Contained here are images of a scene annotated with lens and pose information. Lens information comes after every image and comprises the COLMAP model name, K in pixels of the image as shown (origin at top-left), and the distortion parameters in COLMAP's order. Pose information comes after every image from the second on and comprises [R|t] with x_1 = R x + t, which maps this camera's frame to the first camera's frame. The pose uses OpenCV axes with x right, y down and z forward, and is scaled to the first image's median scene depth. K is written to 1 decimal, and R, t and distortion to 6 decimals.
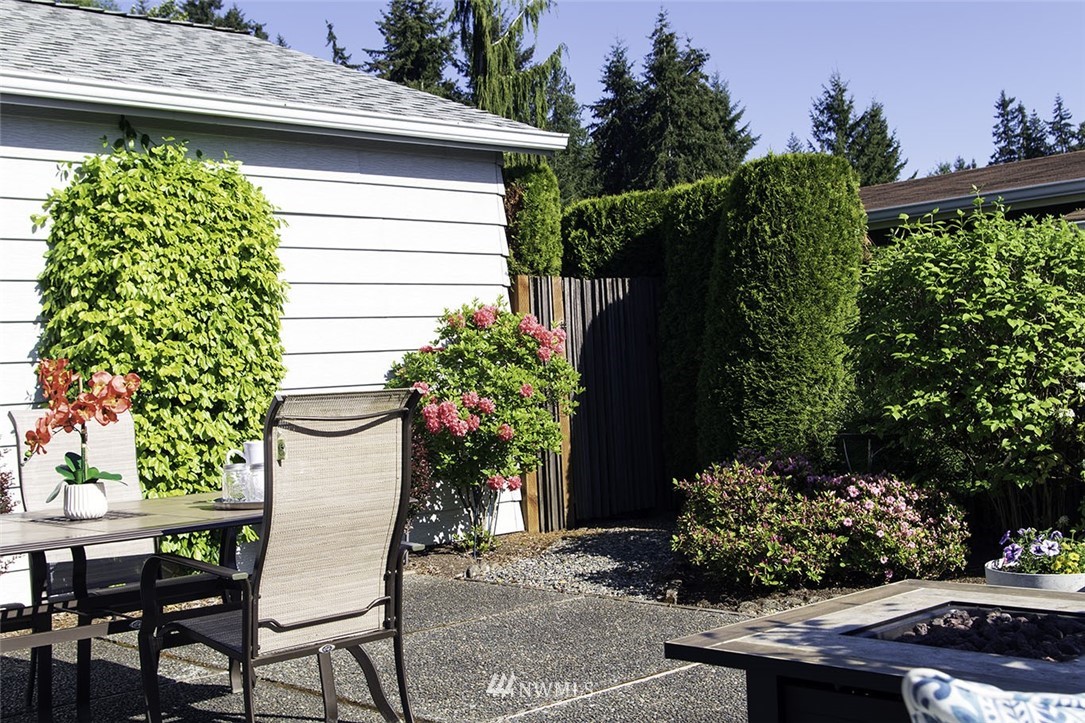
lens RADIAL K [[1315.0, 0, 538.6], [0, 1315.0, 360.4], [0, 0, 1]] dist [-0.025396, 0.029023]
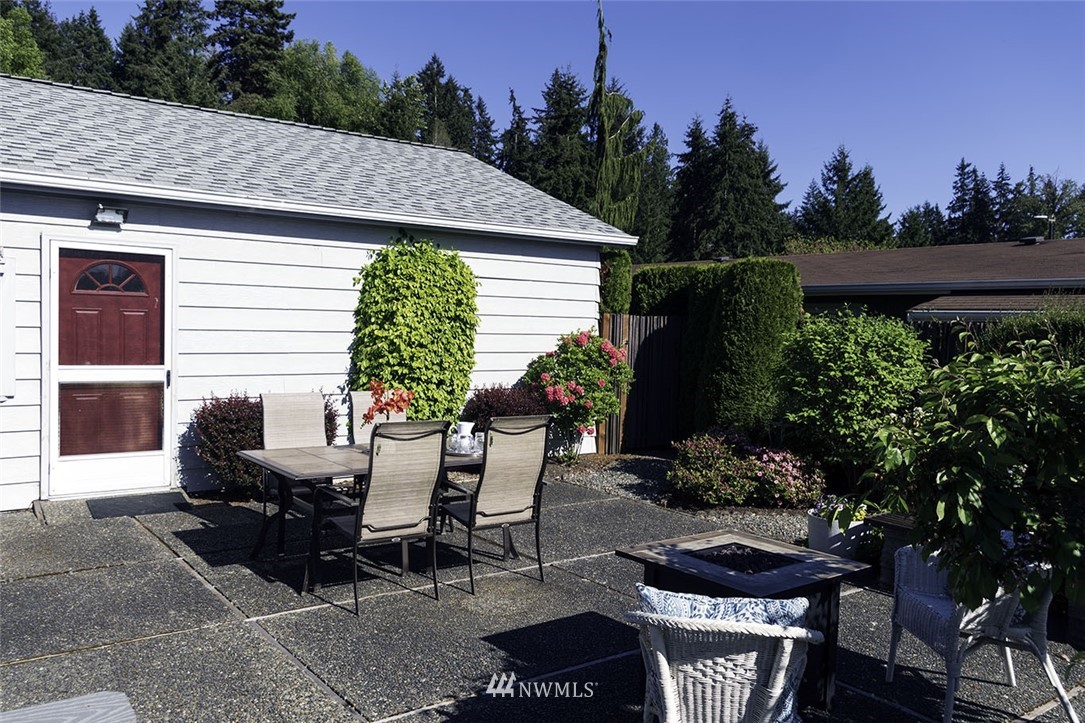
lens RADIAL K [[863.9, 0, 542.5], [0, 863.9, 361.5], [0, 0, 1]] dist [-0.002396, 0.026076]
pose [[0.991743, 0.082493, -0.098182, 0.026490], [-0.076196, 0.994889, 0.066250, -0.083391], [0.103146, -0.058222, 0.992961, -0.229650]]
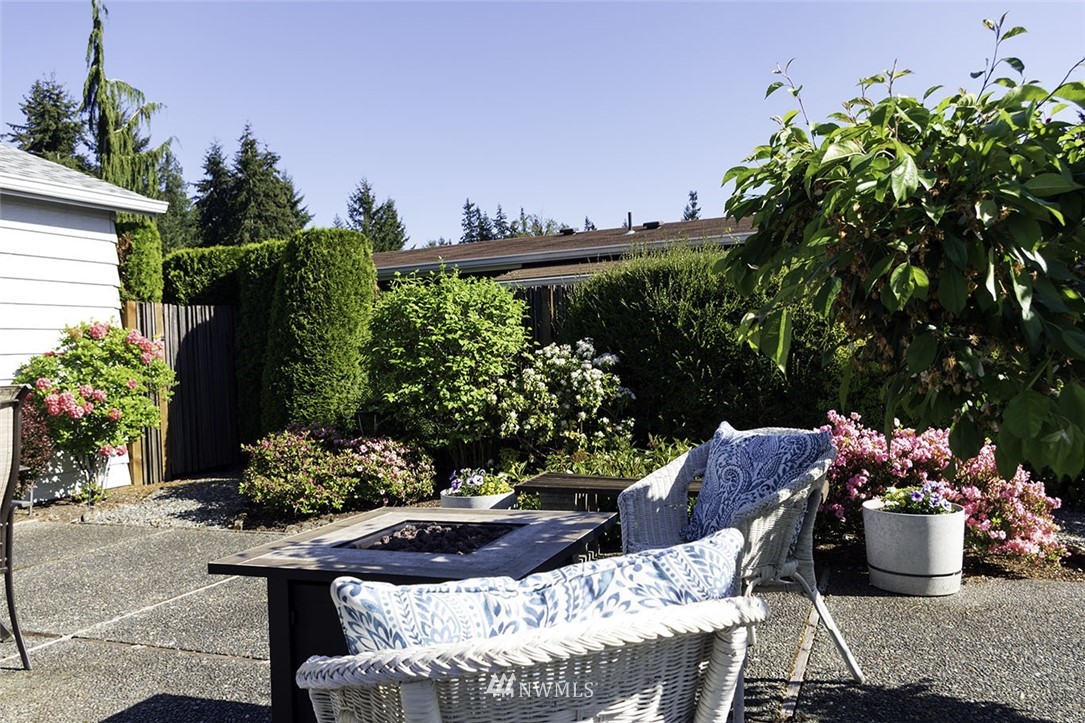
lens RADIAL K [[847.3, 0, 544.6], [0, 847.3, 363.7], [0, 0, 1]] dist [0.001243, 0.007866]
pose [[0.908208, 0.007504, 0.418452, 0.012017], [-0.008144, 0.999967, -0.000256, -0.002145], [-0.418440, -0.003176, 0.908239, 0.000134]]
